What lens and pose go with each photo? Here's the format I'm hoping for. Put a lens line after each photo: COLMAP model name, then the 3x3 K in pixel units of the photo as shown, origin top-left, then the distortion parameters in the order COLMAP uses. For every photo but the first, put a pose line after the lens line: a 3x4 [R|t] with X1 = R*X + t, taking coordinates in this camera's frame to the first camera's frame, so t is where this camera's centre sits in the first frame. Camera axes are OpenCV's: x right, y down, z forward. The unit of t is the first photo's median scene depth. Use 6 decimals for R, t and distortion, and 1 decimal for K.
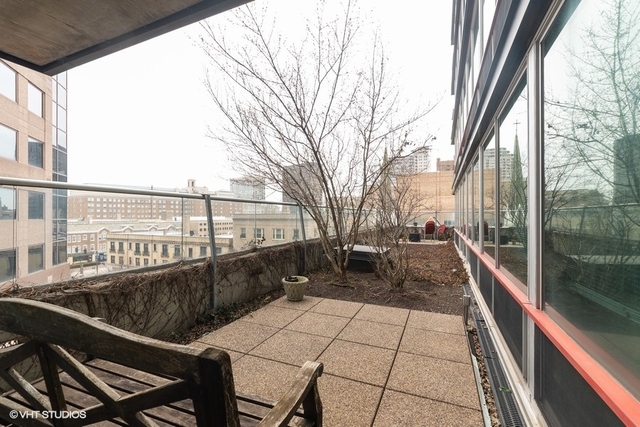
lens RADIAL K [[283.7, 0, 320.0], [0, 283.7, 213.5], [0, 0, 1]] dist [-0.002043, -0.000429]
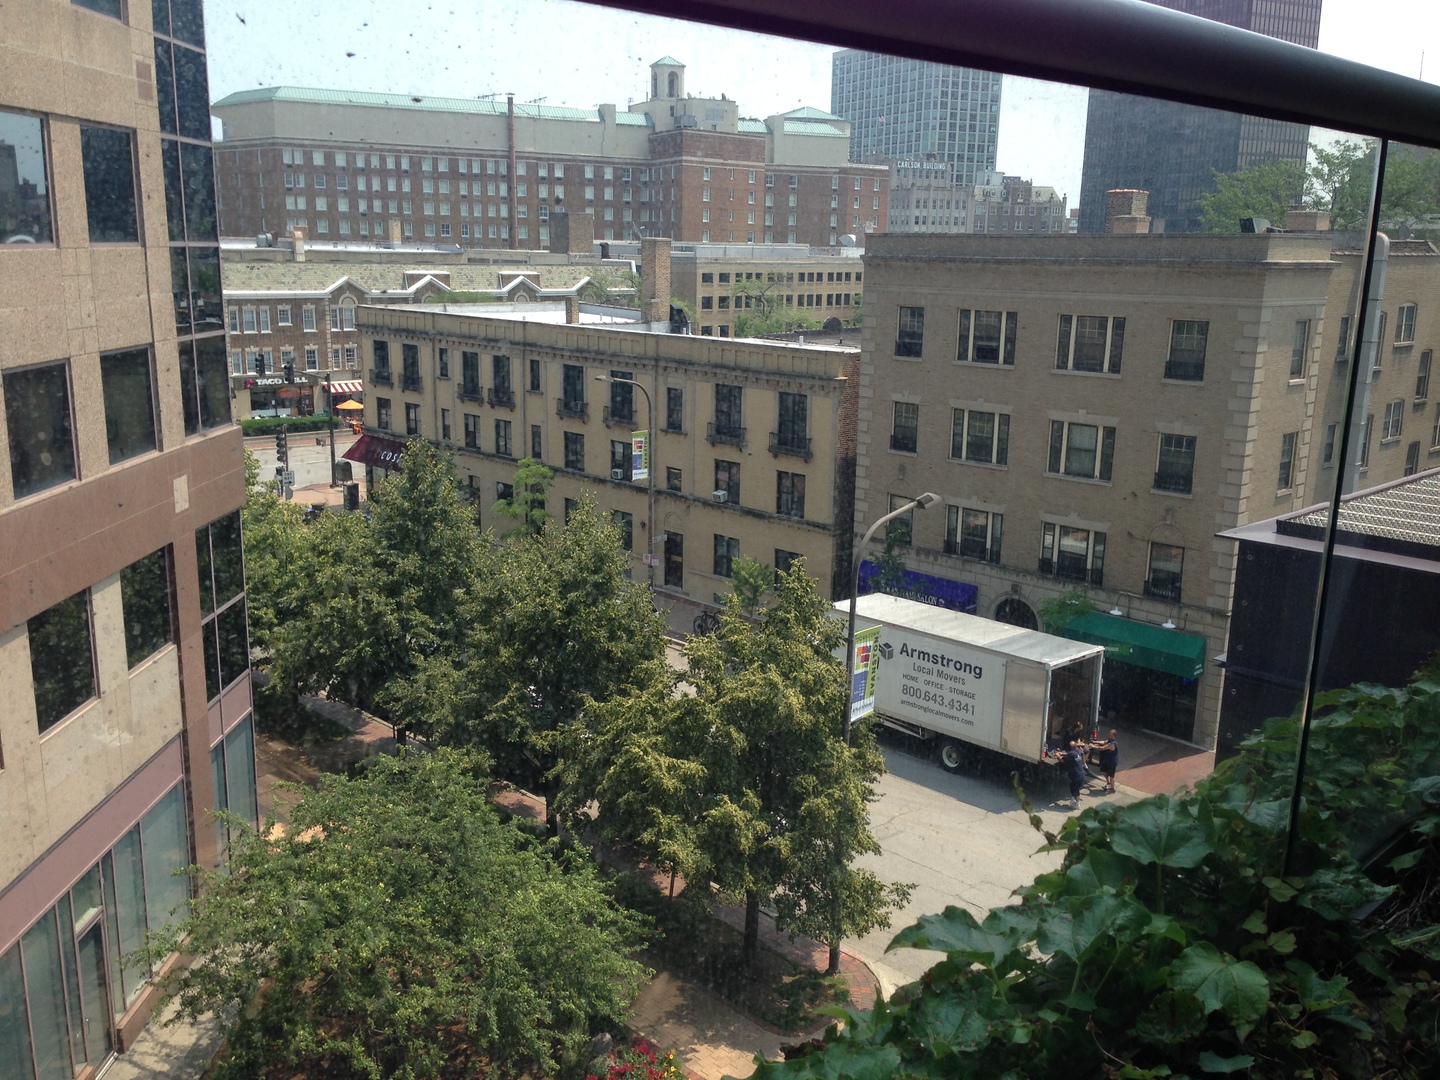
lens RADIAL K [[1301.2, 0, 720.0], [0, 1301.2, 540.0], [0, 0, 1]] dist [0.009606, 0.000723]
pose [[0.930936, 0.107656, -0.348955, -0.053970], [-0.024316, 0.971712, 0.234913, -0.002195], [0.364373, -0.210204, 0.907219, 0.061452]]
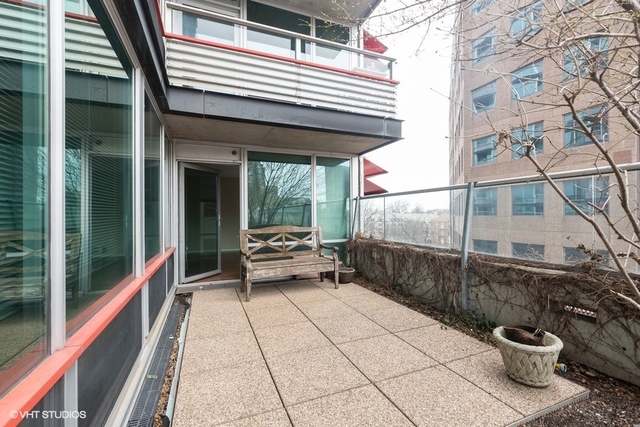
lens RADIAL K [[283.7, 0, 320.0], [0, 283.7, 213.5], [0, 0, 1]] dist [-0.002043, -0.000429]
pose [[-0.703278, -0.000658, -0.710915, 0.731641], [0.011056, 0.999869, -0.011862, 0.048114], [0.710829, -0.016203, -0.703178, 1.650874]]
